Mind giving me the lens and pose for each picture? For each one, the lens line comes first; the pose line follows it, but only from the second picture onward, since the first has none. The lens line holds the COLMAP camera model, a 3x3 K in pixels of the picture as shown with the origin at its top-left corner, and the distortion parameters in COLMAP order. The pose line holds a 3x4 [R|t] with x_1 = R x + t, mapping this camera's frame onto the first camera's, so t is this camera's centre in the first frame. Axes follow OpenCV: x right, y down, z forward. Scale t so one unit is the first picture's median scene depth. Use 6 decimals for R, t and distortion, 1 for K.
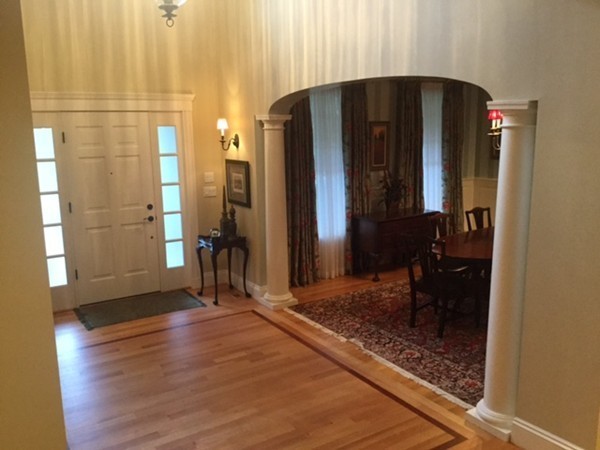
lens RADIAL K [[528.8, 0, 300.0], [0, 528.8, 225.0], [0, 0, 1]] dist [-0.002091, -0.016374]
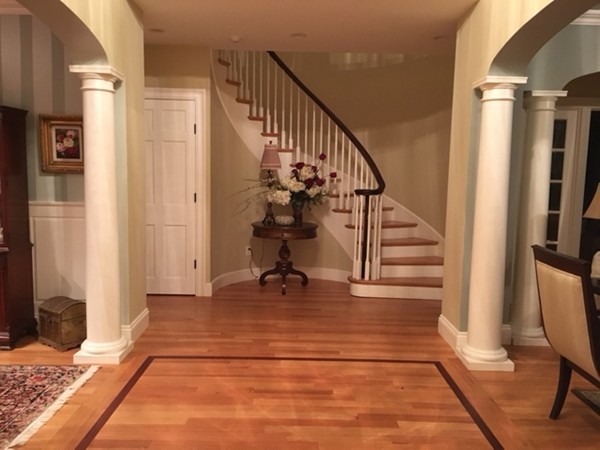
lens RADIAL K [[528.8, 0, 300.0], [0, 528.8, 225.0], [0, 0, 1]] dist [-0.002091, -0.016374]
pose [[-0.844160, -0.060095, 0.532713, -0.511499], [0.091112, 0.963158, 0.253033, -0.128243], [-0.528293, 0.262137, -0.807584, 1.497225]]
